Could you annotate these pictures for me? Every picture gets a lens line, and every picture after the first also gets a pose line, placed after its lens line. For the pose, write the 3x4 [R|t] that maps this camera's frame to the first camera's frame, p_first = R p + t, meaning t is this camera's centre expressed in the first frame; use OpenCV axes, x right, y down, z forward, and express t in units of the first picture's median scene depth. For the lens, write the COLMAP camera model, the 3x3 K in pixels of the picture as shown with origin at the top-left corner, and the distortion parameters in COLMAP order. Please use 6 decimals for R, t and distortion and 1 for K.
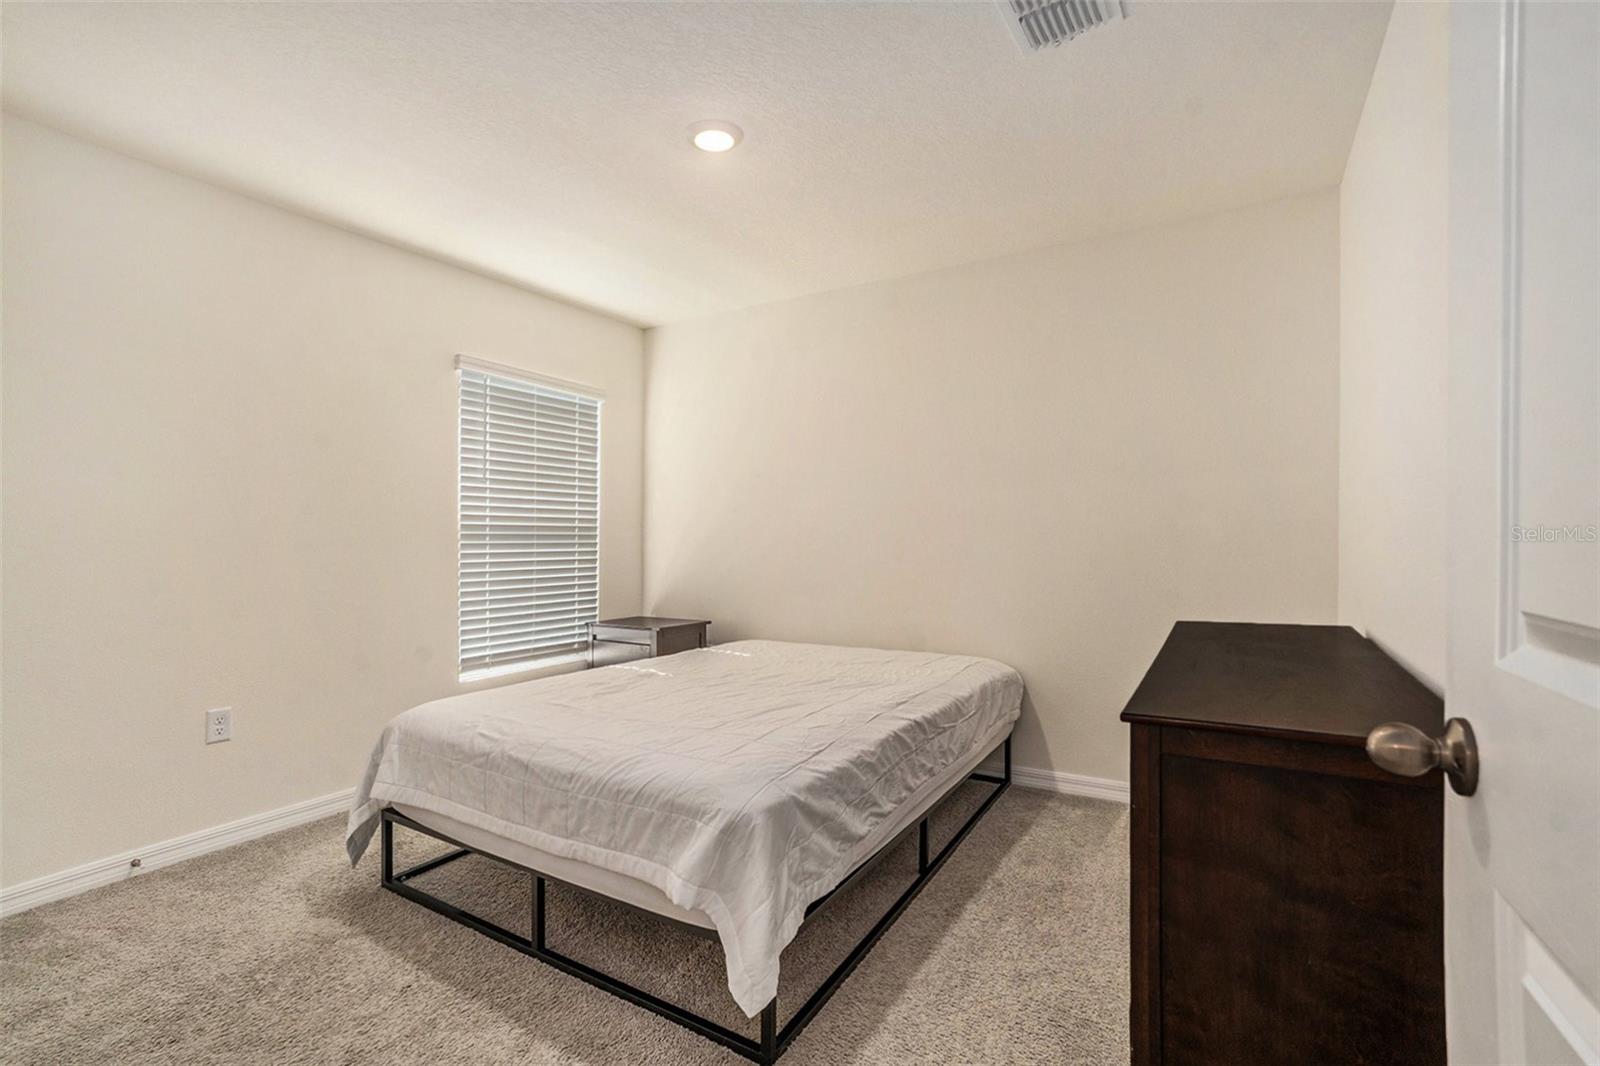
lens RADIAL K [[724.3, 0, 806.2], [0, 724.3, 531.8], [0, 0, 1]] dist [-0.002335, -0.000076]
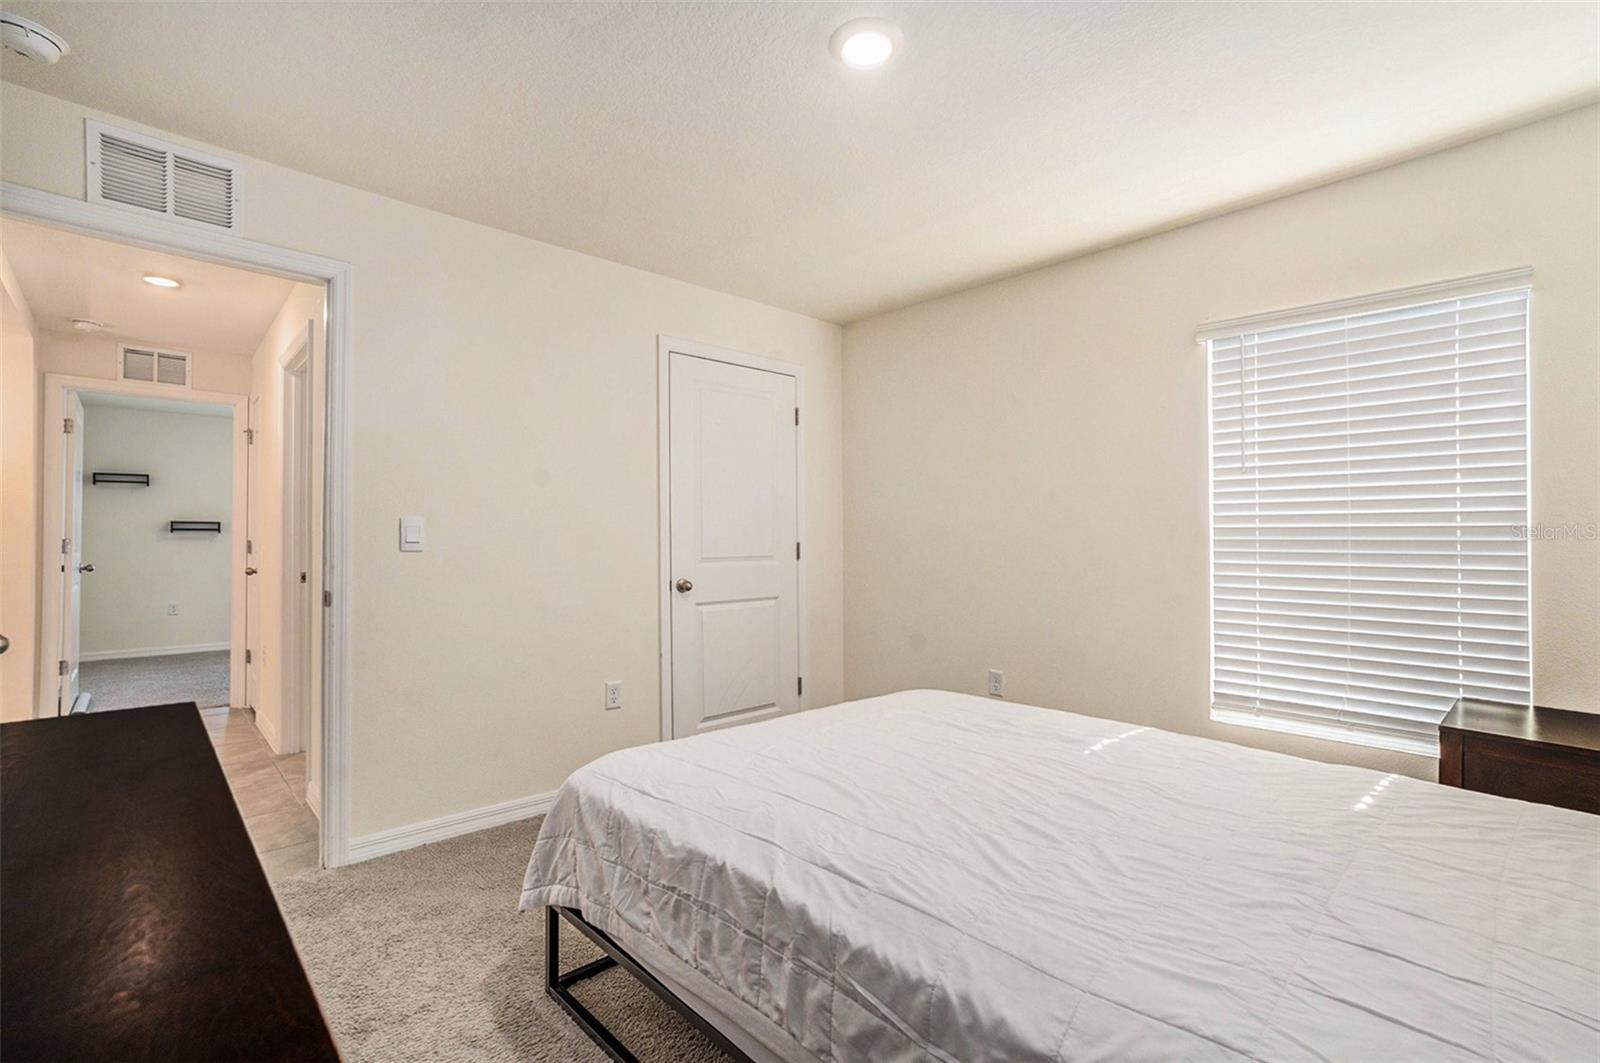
lens RADIAL K [[724.3, 0, 807.9], [0, 724.3, 535.9], [0, 0, 1]] dist [-0.002335, -0.000076]
pose [[-0.258349, -0.002142, -0.966049, 0.428991], [0.000058, 0.999998, -0.002232, 0.000929], [0.966052, -0.000633, -0.258348, 0.758328]]
